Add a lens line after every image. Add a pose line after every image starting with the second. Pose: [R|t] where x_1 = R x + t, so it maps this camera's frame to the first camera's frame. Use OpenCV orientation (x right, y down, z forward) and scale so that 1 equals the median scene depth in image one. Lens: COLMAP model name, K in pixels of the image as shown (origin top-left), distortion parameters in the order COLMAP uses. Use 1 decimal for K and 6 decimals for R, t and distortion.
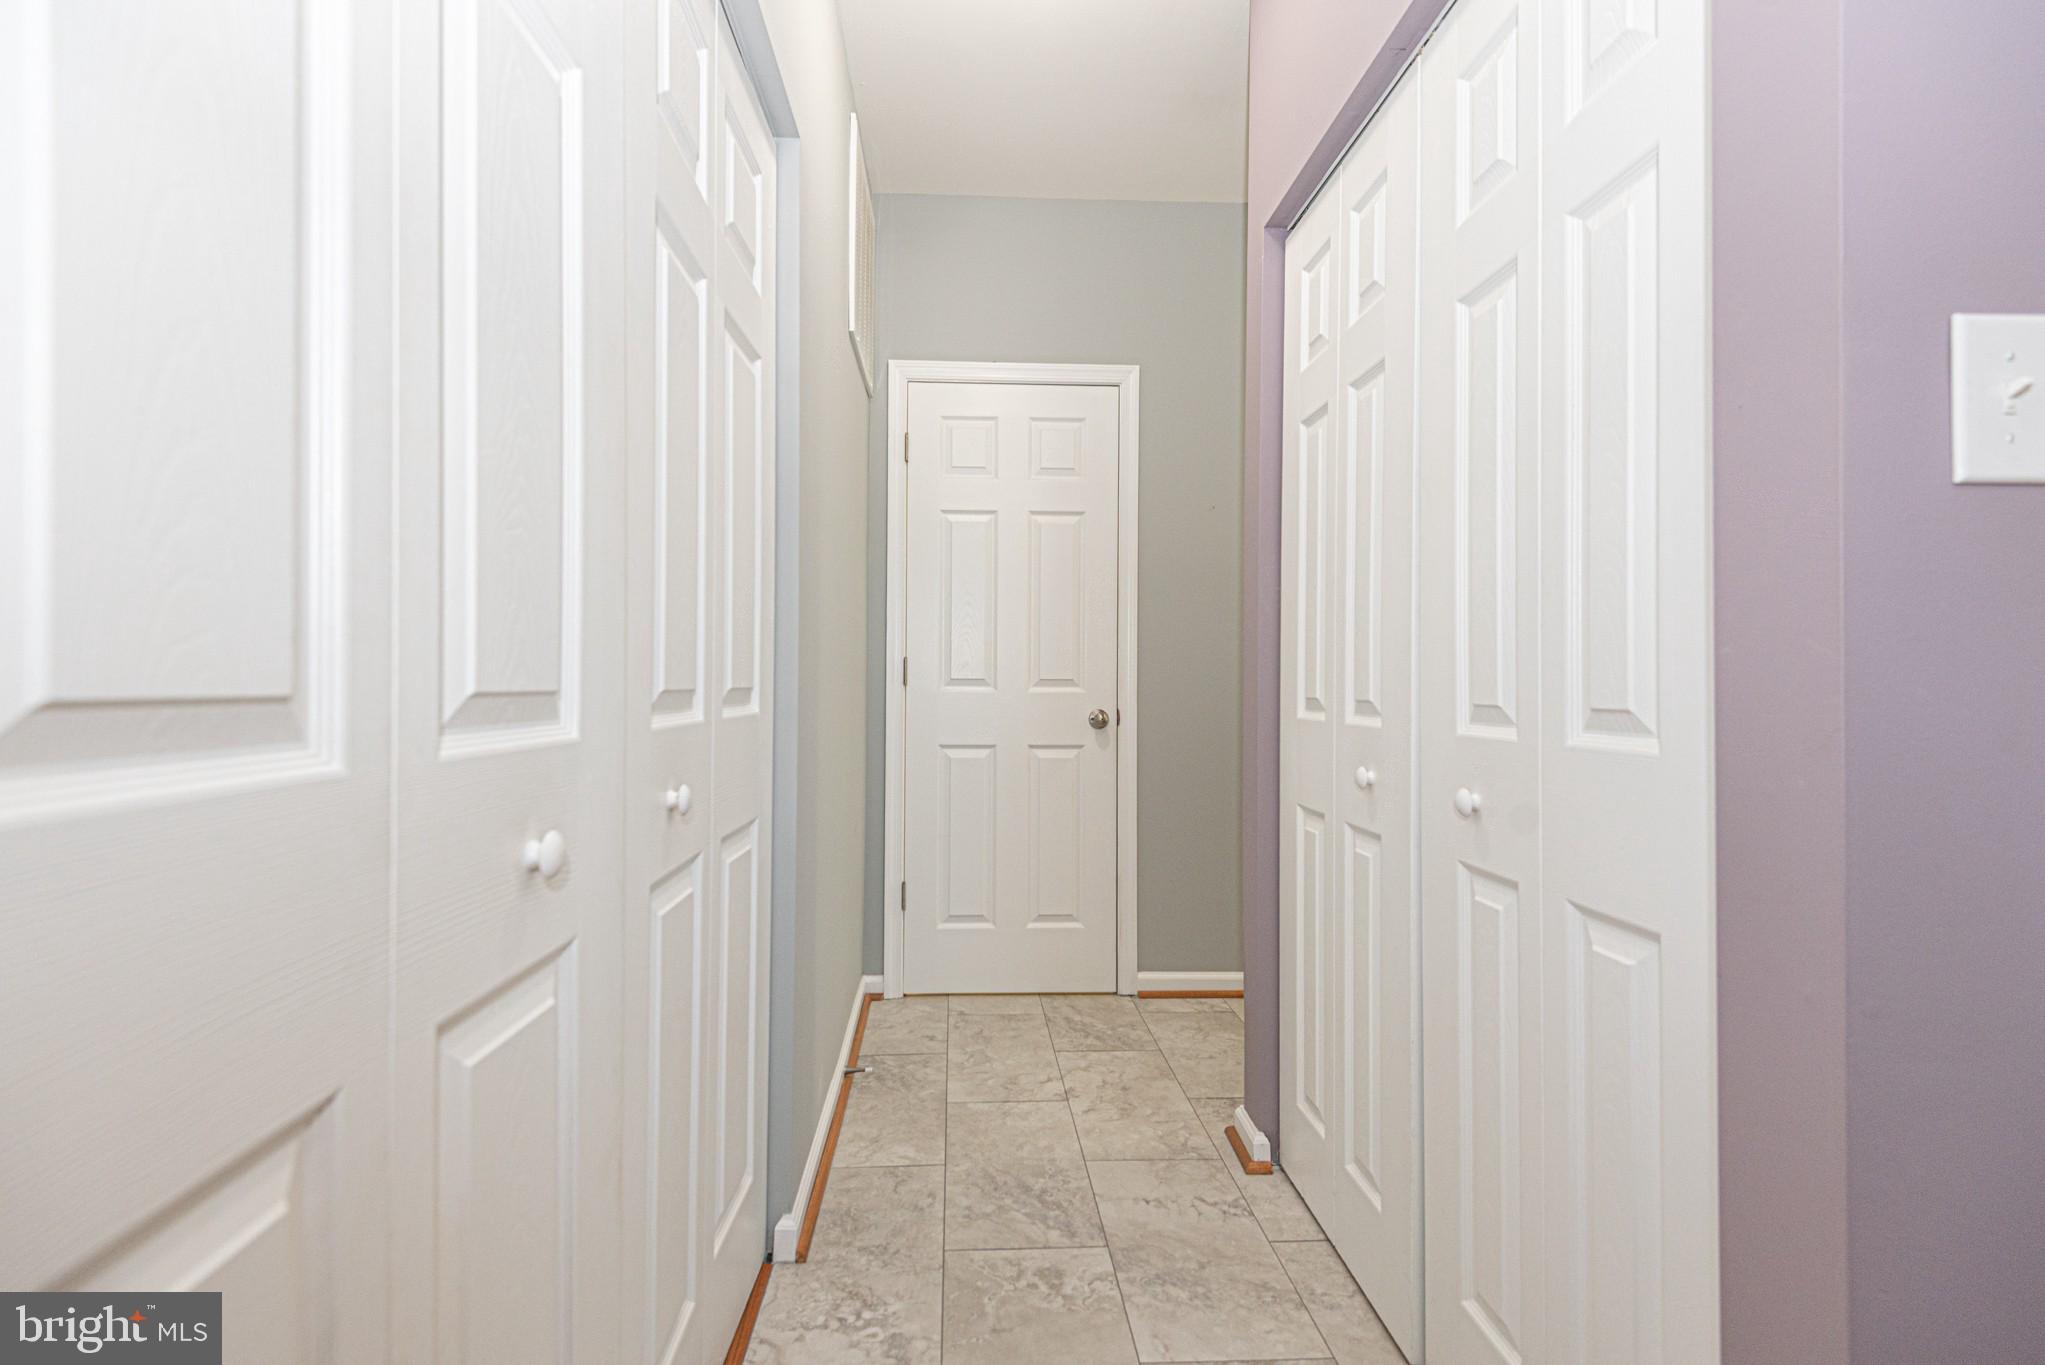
lens RADIAL K [[952.3, 0, 988.8], [0, 952.3, 680.2], [0, 0, 1]] dist [0.038302, -0.021502]
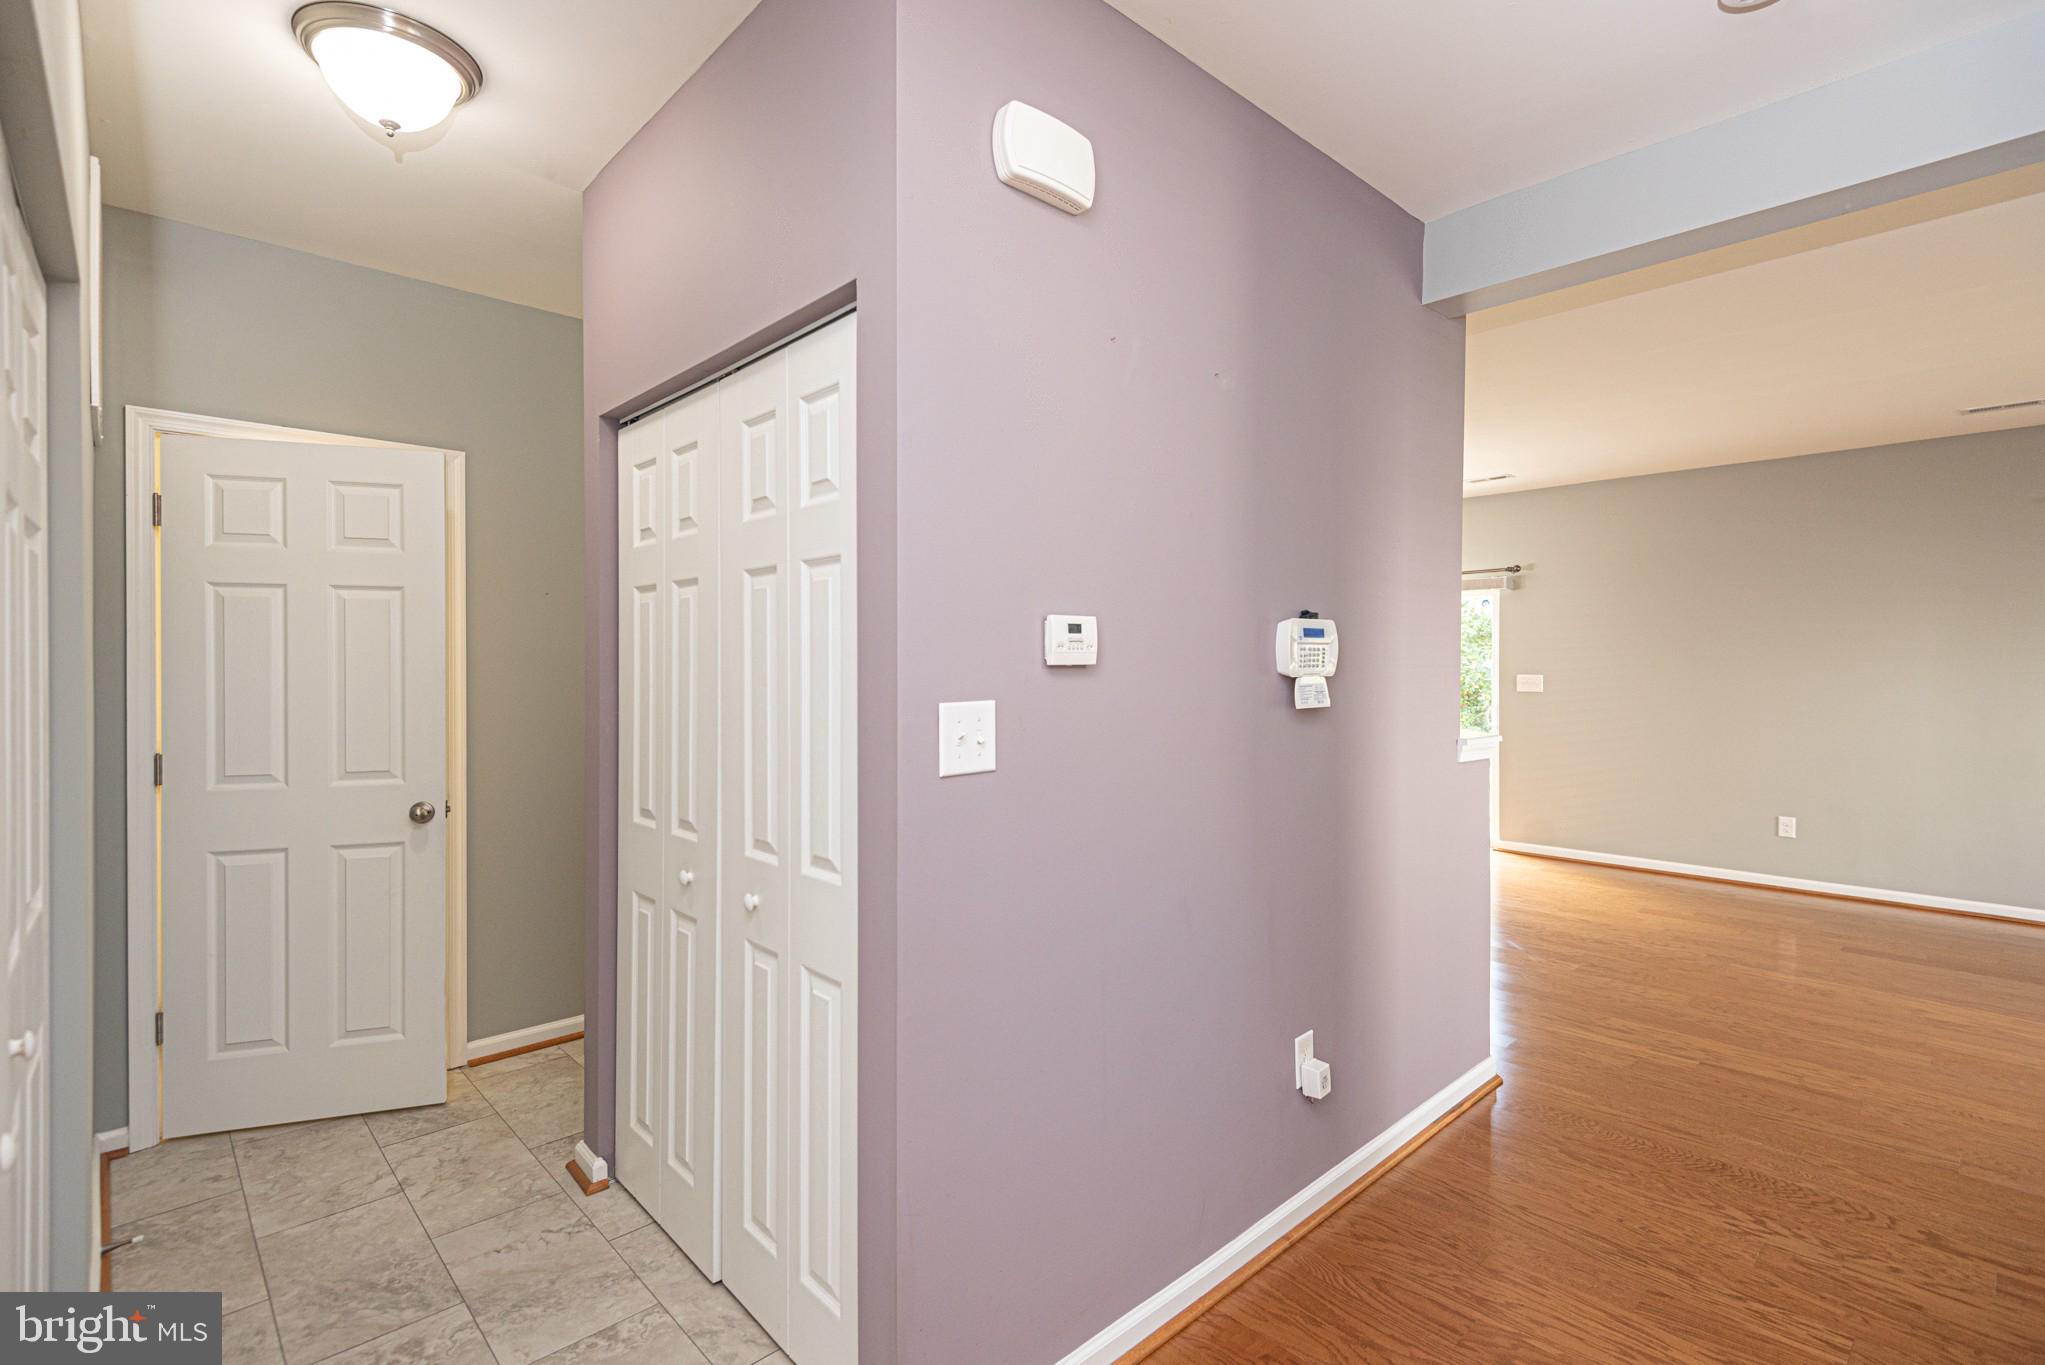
lens RADIAL K [[946.4, 0, 1037.8], [0, 946.4, 682.2], [0, 0, 1]] dist [0.026059, -0.009846]
pose [[0.746545, -0.007244, 0.665295, -0.107038], [-0.002331, 0.999906, 0.013502, -0.155346], [-0.665331, -0.011631, 0.746458, -0.277810]]
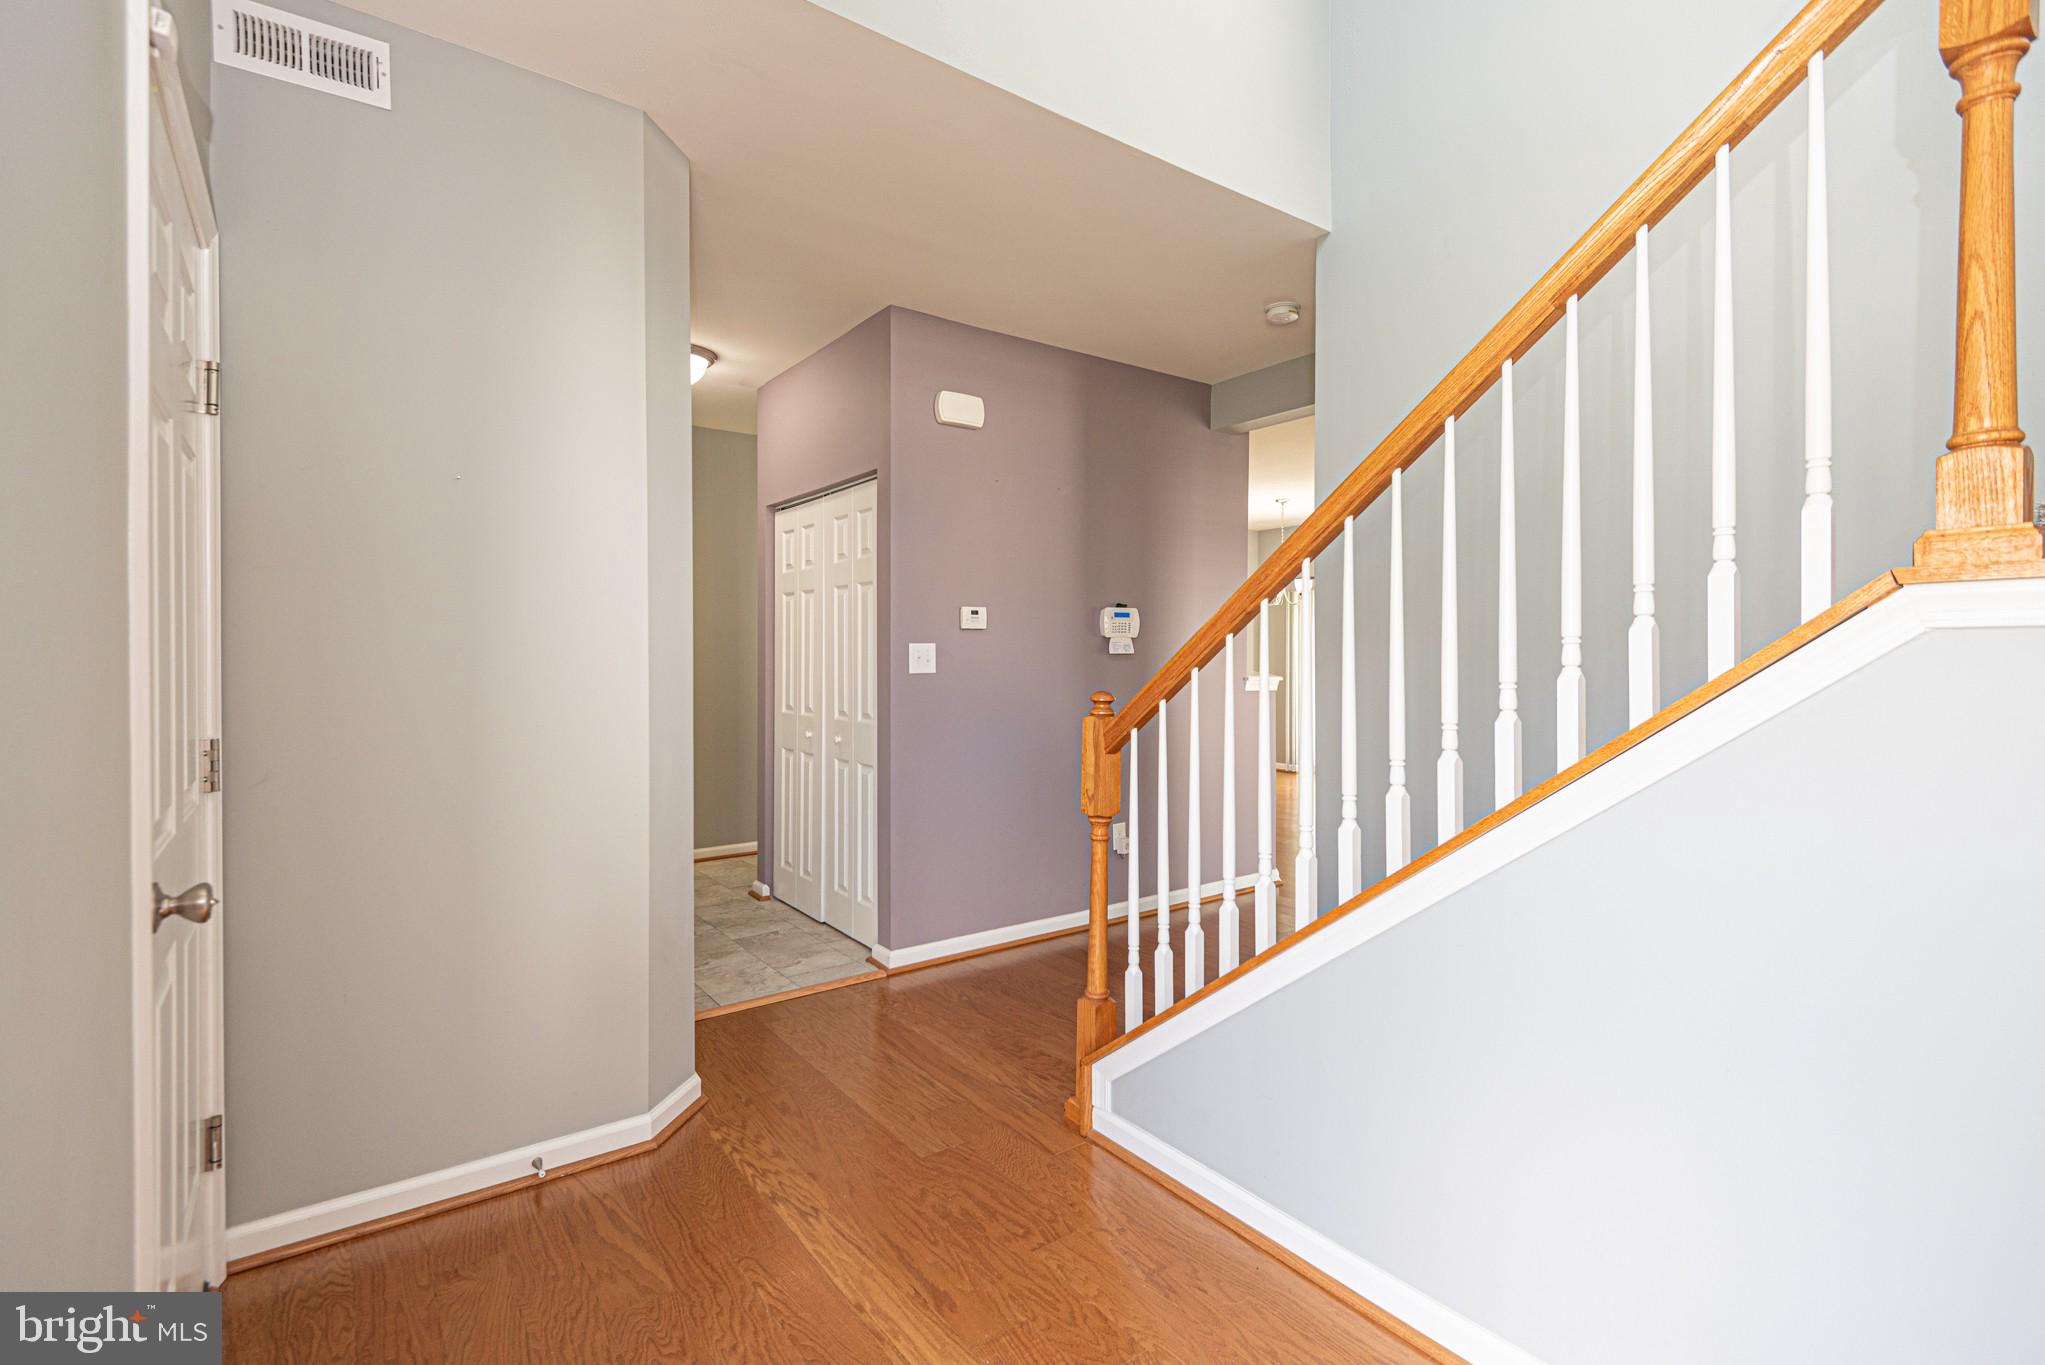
lens RADIAL K [[941.0, 0, 1030.0], [0, 941.0, 675.2], [0, 0, 1]] dist [0.029168, -0.020163]
pose [[0.820997, -0.008088, 0.570875, -0.519374], [-0.004297, 0.999784, 0.020344, -0.104140], [-0.570916, -0.019155, 0.820785, -1.310219]]
